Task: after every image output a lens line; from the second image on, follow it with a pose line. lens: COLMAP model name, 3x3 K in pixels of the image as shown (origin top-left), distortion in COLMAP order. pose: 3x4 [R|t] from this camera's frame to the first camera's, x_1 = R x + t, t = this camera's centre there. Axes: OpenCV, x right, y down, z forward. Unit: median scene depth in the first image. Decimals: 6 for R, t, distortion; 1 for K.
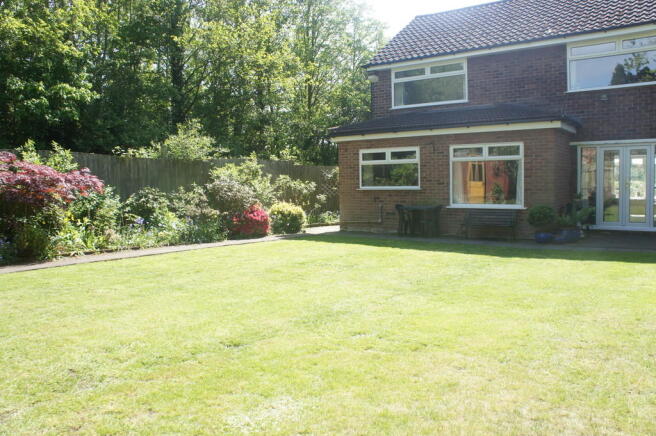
lens RADIAL K [[503.0, 0, 328.5], [0, 503.0, 220.9], [0, 0, 1]] dist [-0.044495, -0.003770]
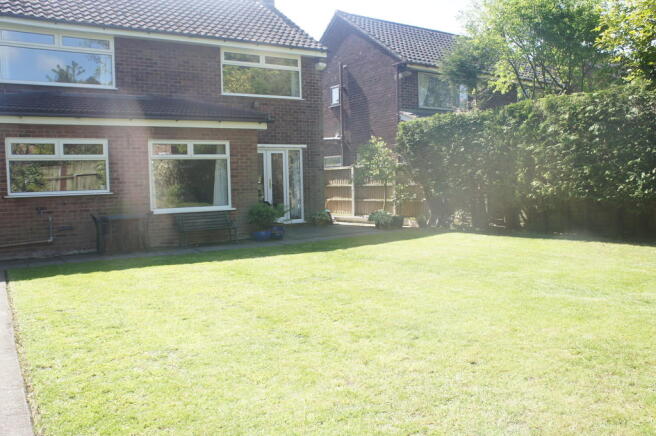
lens RADIAL K [[579.1, 0, 328.2], [0, 579.1, 214.5], [0, 0, 1]] dist [-0.043741, 0.006565]
pose [[0.385934, -0.054919, 0.920890, -0.545470], [0.091250, 0.995604, 0.021133, -0.019208], [-0.918002, 0.075875, 0.389249, 0.360302]]
